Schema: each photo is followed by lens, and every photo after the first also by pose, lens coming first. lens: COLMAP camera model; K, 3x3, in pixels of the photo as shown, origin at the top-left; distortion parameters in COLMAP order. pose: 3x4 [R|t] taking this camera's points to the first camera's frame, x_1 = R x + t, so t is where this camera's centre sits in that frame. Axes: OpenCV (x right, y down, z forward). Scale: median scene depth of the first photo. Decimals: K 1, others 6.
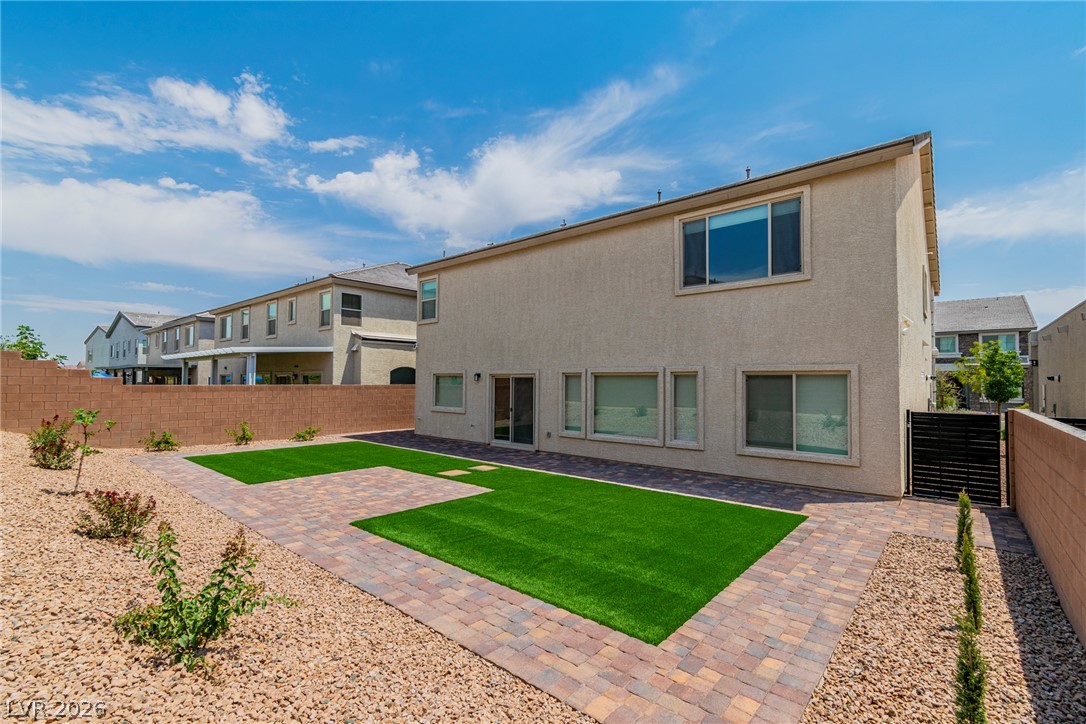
lens RADIAL K [[476.3, 0, 548.7], [0, 476.3, 366.4], [0, 0, 1]] dist [0.017840, -0.000118]
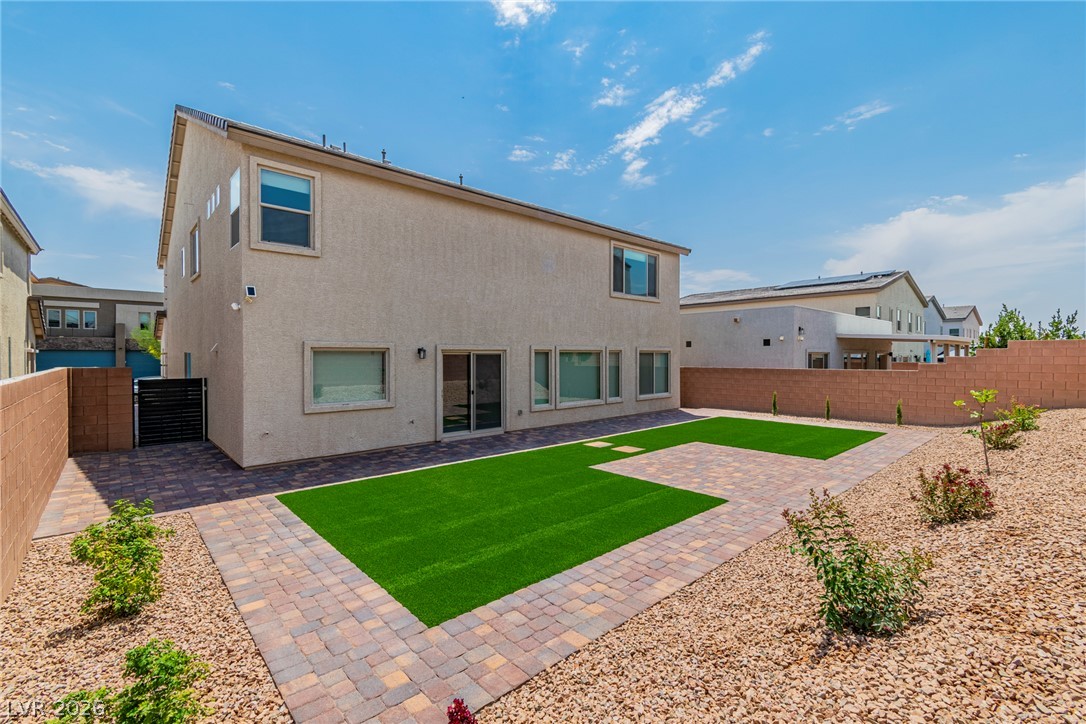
lens RADIAL K [[476.0, 0, 551.0], [0, 476.0, 362.0], [0, 0, 1]] dist [0.002858, 0.000058]
pose [[0.128983, -0.018086, 0.991482, -0.845970], [-0.025942, 0.999430, 0.021606, 0.014568], [-0.991307, -0.028508, 0.128440, 0.718945]]
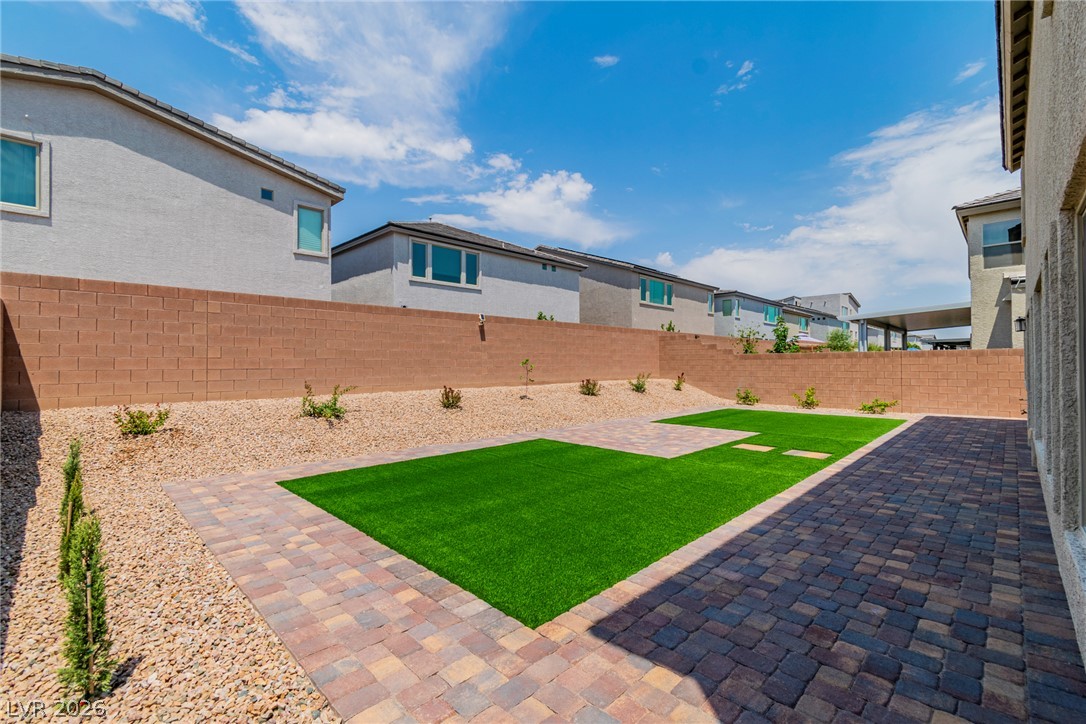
lens RADIAL K [[476.0, 0, 551.0], [0, 476.0, 362.0], [0, 0, 1]] dist [0.002858, 0.000058]
pose [[-0.064654, -0.009285, -0.997865, 0.433426], [0.033349, 0.999378, -0.011460, 0.054053], [0.997350, -0.034019, -0.064304, 0.497964]]
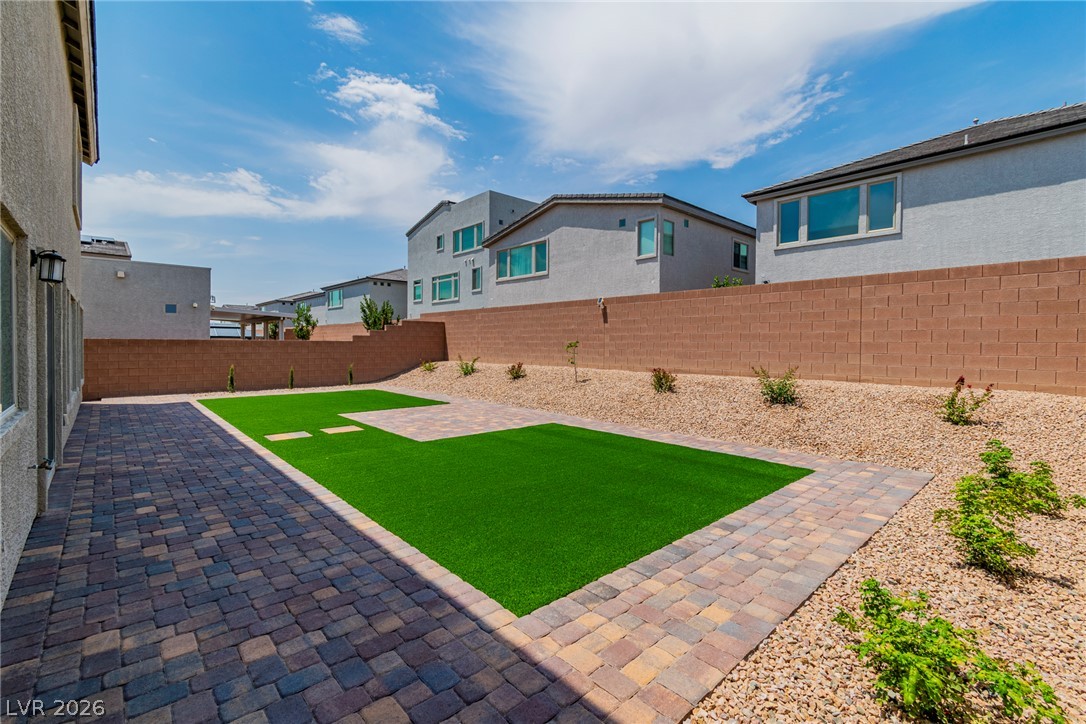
lens RADIAL K [[481.8, 0, 547.2], [0, 481.8, 348.9], [0, 0, 1]] dist [0.002426, 0.000174]
pose [[-0.991549, -0.013519, 0.129025, -0.448820], [-0.016005, 0.999705, -0.018248, 0.066720], [-0.128740, -0.020158, -0.991473, 1.227340]]
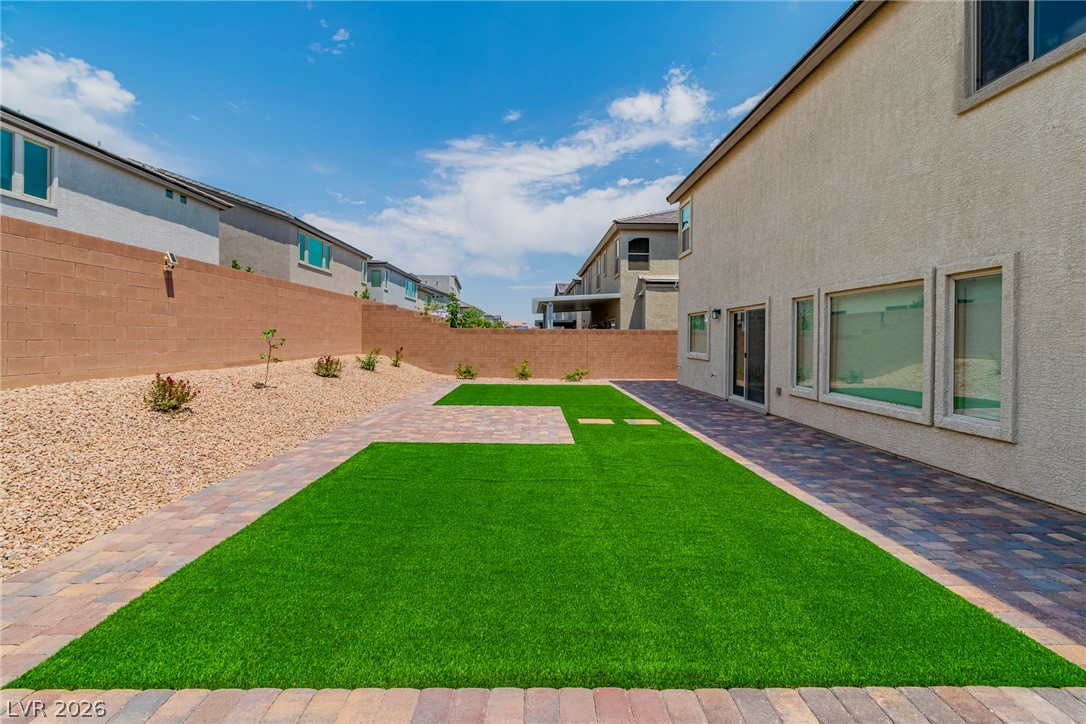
lens RADIAL K [[481.6, 0, 548.6], [0, 481.6, 334.9], [0, 0, 1]] dist [0.000467, 0.000354]
pose [[0.672416, -0.003168, -0.740166, 0.252259], [0.015378, 0.999835, 0.009691, 0.045111], [0.740013, -0.017899, 0.672354, 0.265944]]
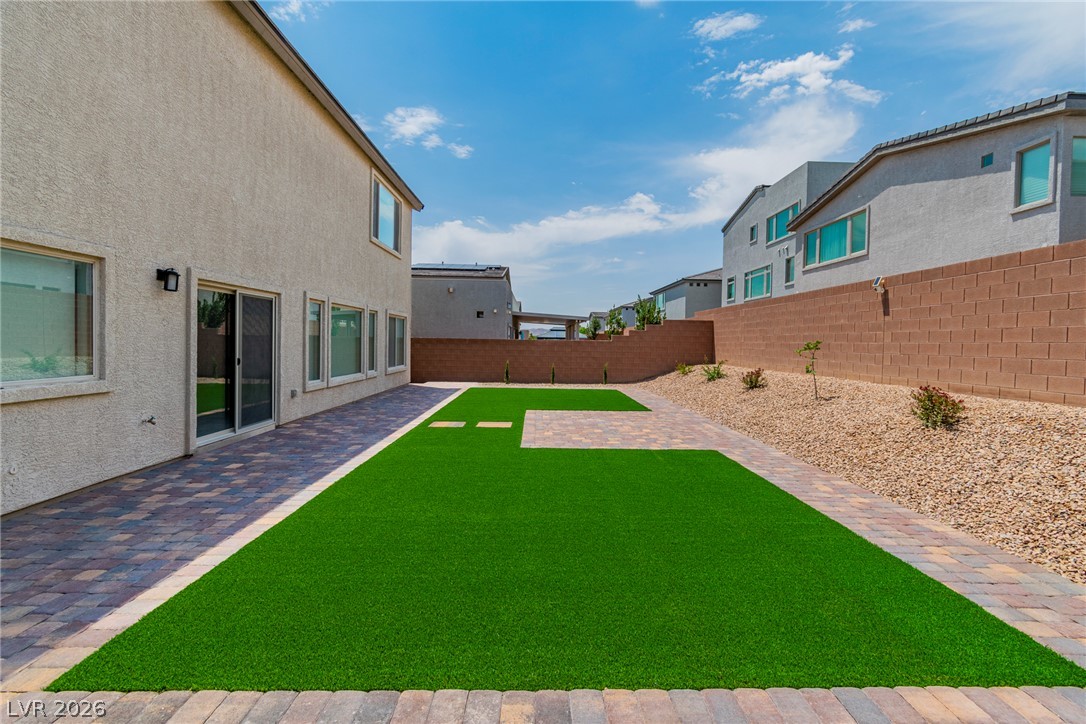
lens RADIAL K [[477.8, 0, 546.8], [0, 477.8, 354.4], [0, 0, 1]] dist [0.000574, -0.000400]
pose [[-0.662101, -0.035780, 0.748560, -0.608856], [-0.042779, 0.999035, 0.009914, 0.062132], [-0.748192, -0.025459, -0.662993, 1.031679]]
